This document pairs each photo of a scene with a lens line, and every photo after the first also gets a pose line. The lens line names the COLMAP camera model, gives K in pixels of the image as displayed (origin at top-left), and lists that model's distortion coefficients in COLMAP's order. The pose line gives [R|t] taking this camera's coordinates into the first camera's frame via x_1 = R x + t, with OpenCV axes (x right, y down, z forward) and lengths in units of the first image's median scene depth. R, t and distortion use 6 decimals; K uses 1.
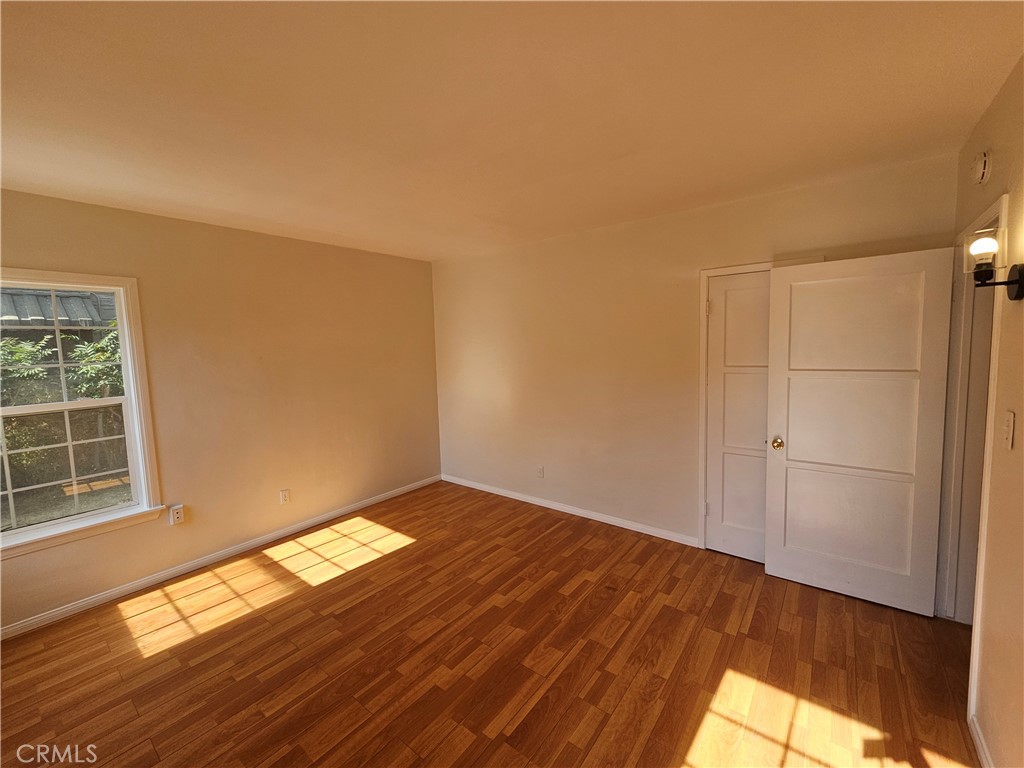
lens RADIAL K [[416.9, 0, 509.9], [0, 416.9, 384.2], [0, 0, 1]] dist [-0.000469, 0.000700]
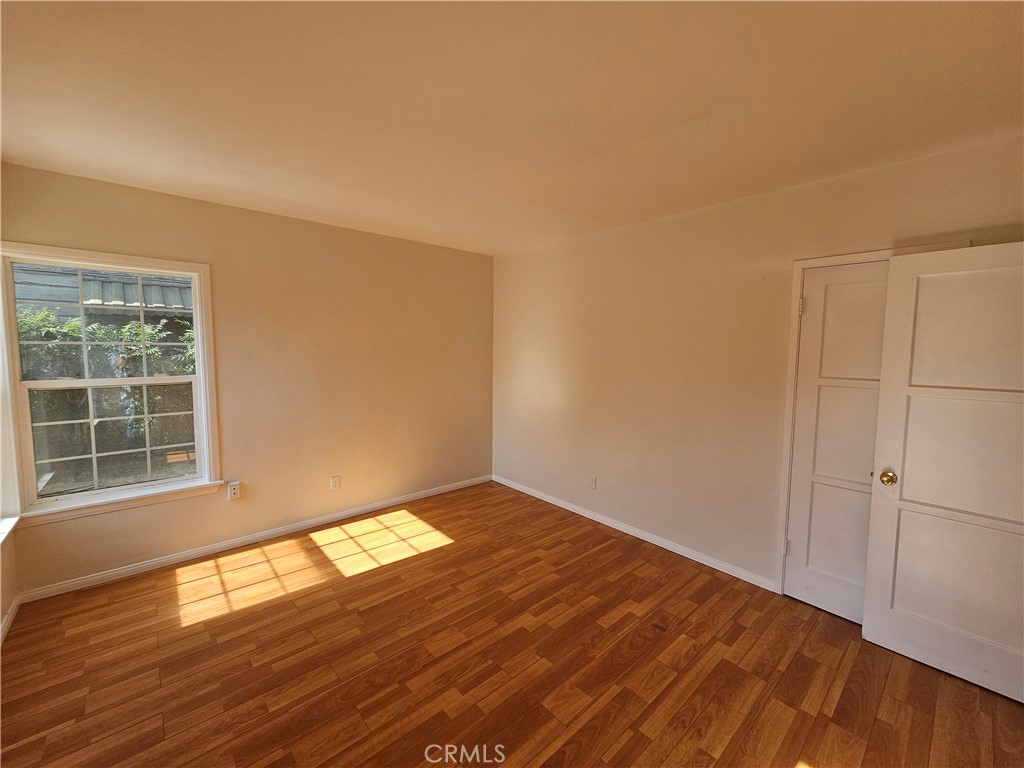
lens RADIAL K [[416.9, 0, 508.9], [0, 416.9, 381.0], [0, 0, 1]] dist [-0.000469, 0.000700]
pose [[0.983489, 0.054983, -0.172414, 0.060236], [-0.056786, 0.998371, -0.005541, 0.004191], [0.171828, 0.015240, 0.985009, 0.093785]]
